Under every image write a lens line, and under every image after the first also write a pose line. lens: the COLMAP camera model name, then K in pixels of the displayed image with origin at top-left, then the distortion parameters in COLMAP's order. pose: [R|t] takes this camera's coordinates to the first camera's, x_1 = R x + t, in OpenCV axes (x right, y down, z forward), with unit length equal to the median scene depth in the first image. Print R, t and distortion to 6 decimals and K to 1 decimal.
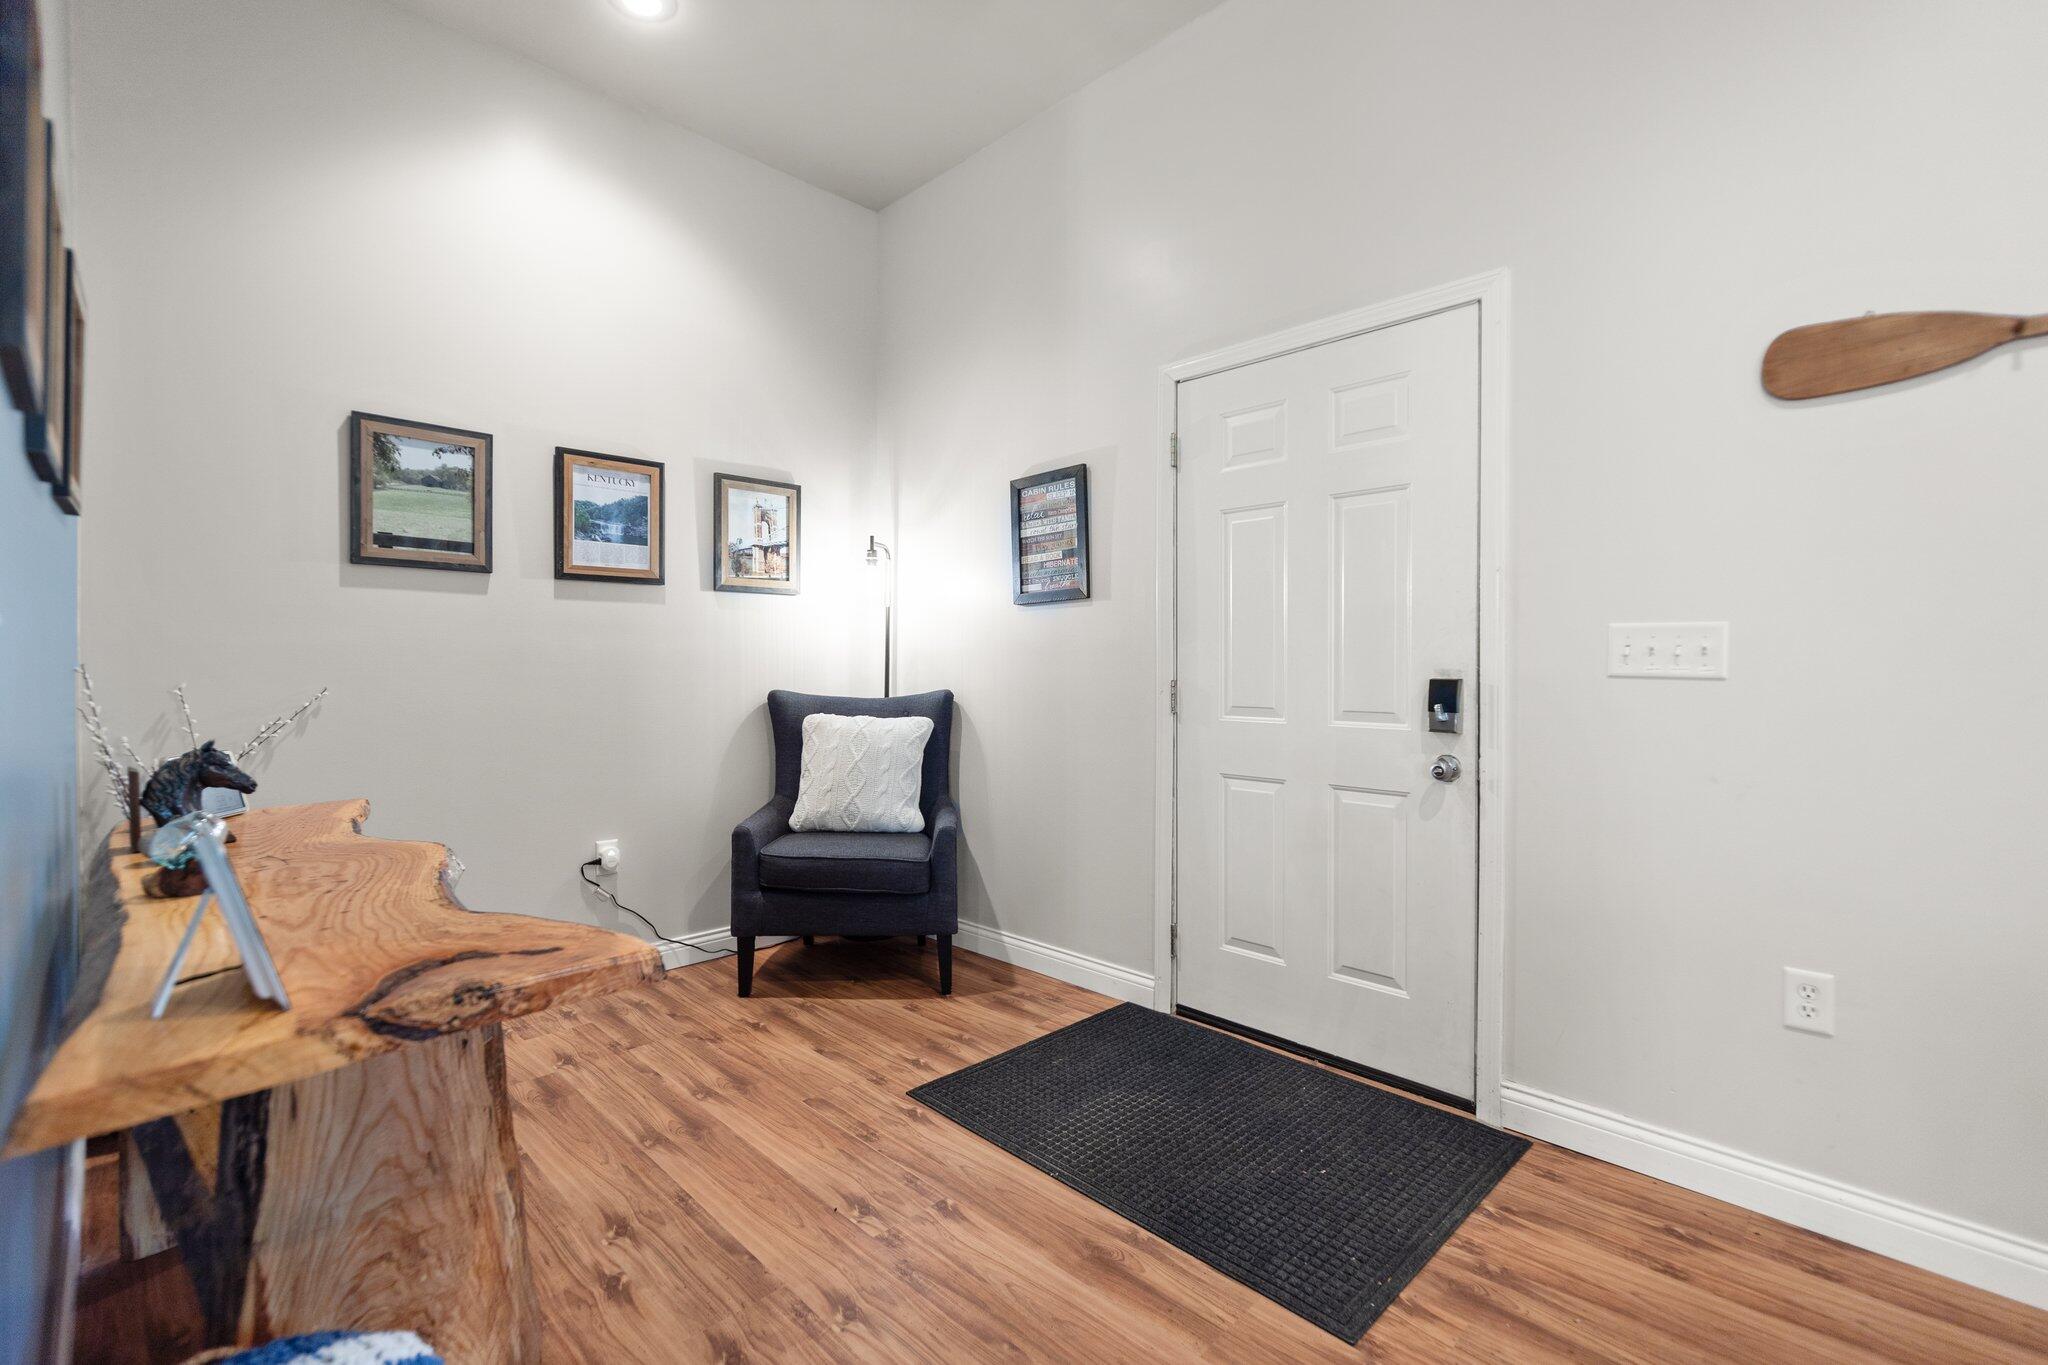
lens RADIAL K [[899.7, 0, 1009.0], [0, 899.7, 671.6], [0, 0, 1]] dist [-0.002926, 0.001658]
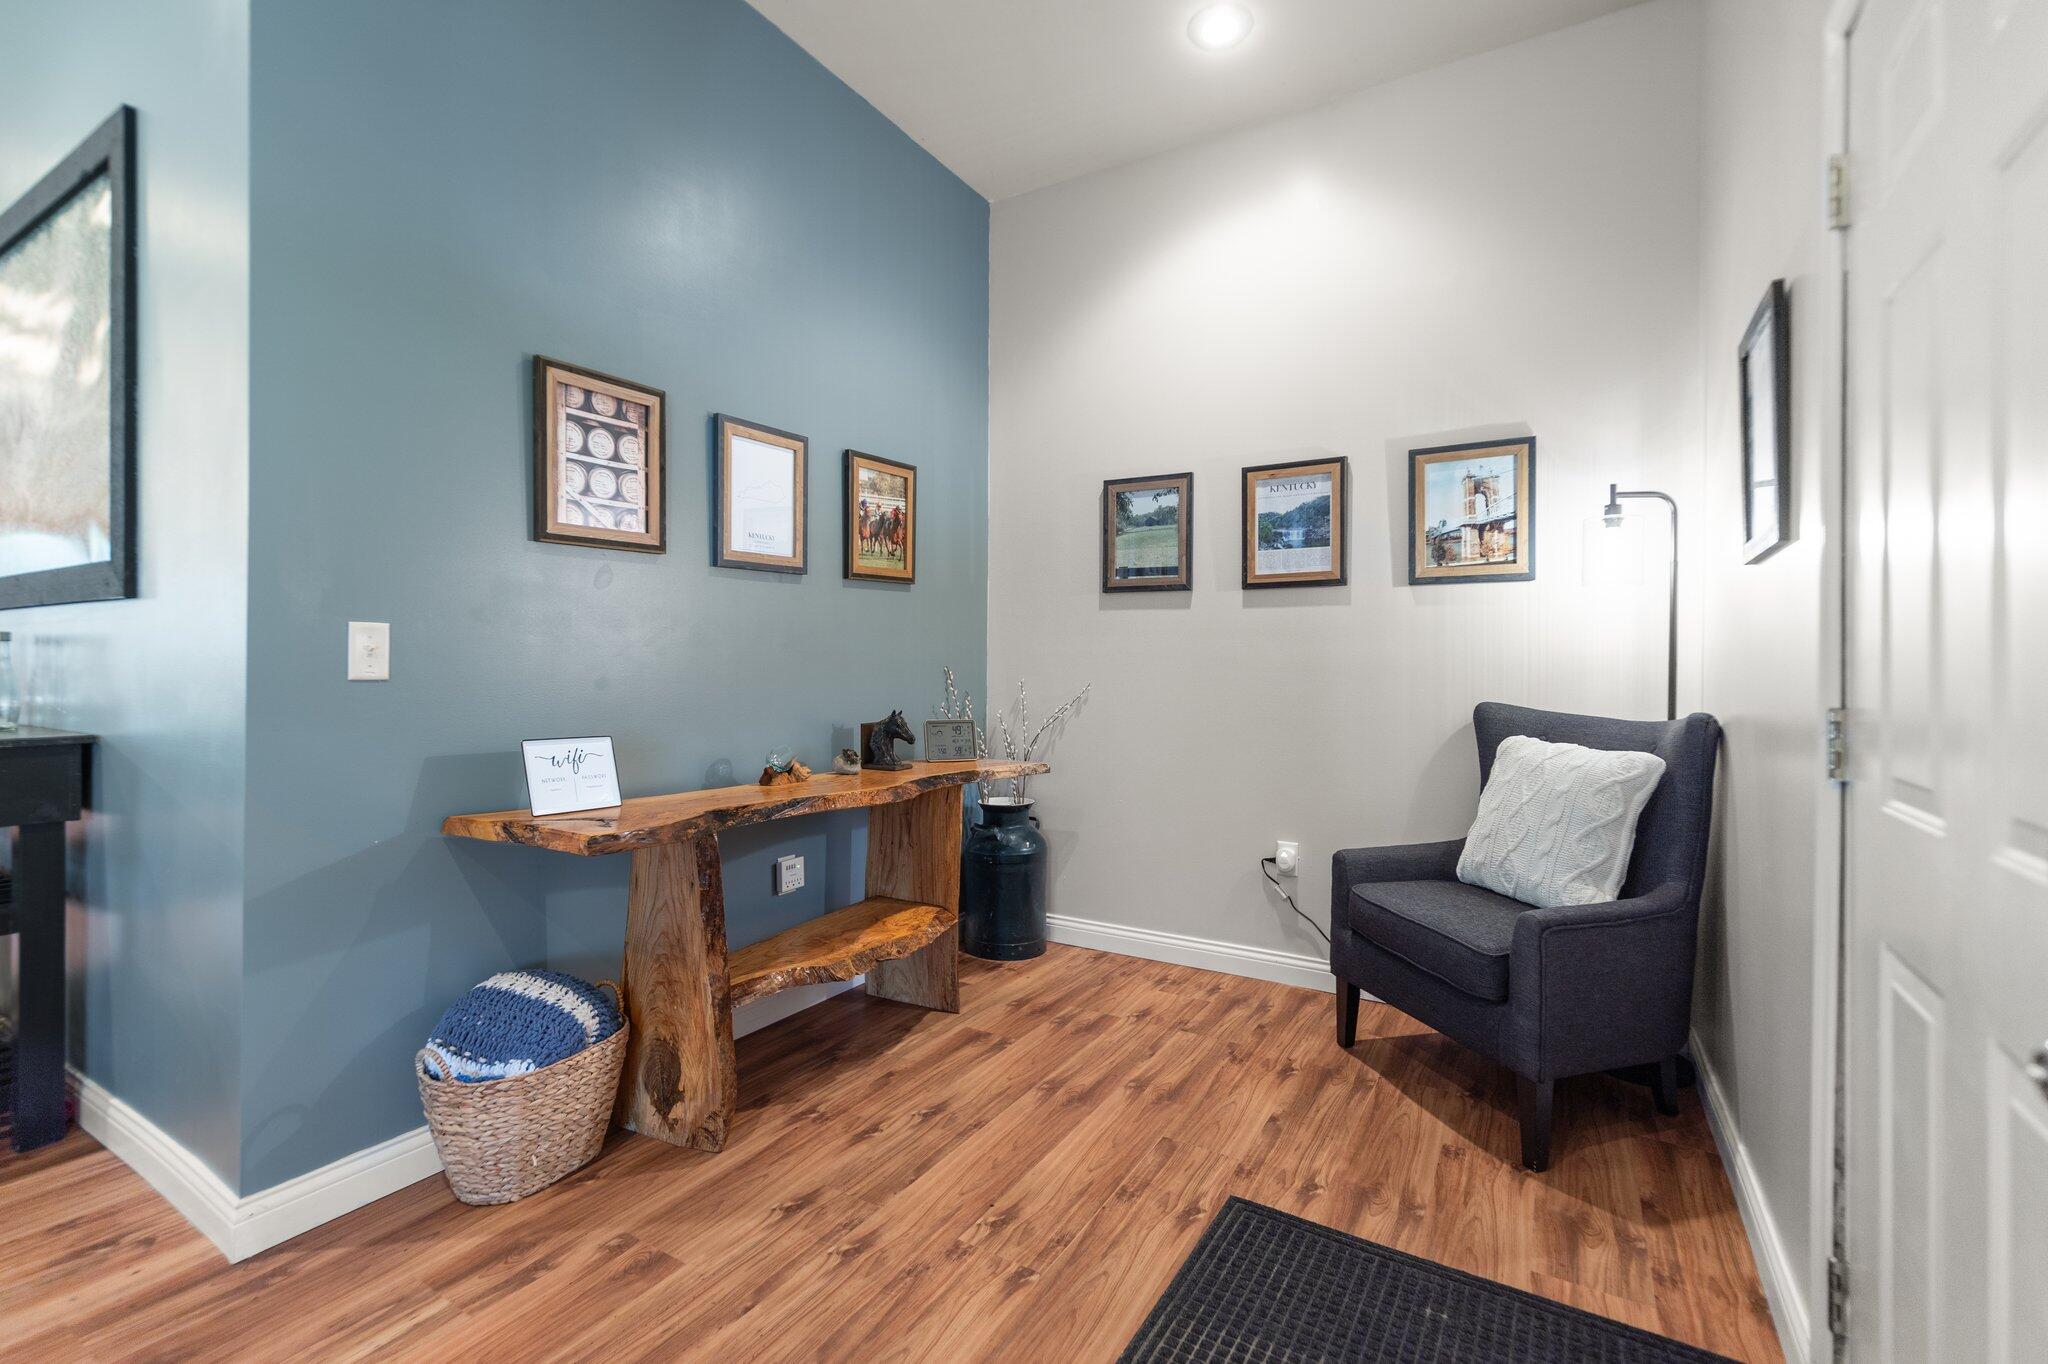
lens RADIAL K [[899.7, 0, 1008.2], [0, 899.7, 661.9], [0, 0, 1]] dist [-0.002926, 0.001658]
pose [[0.241674, -0.002964, -0.970353, 0.506984], [-0.014837, 0.999867, -0.006750, -0.004361], [0.970244, 0.016028, 0.241598, 0.487290]]
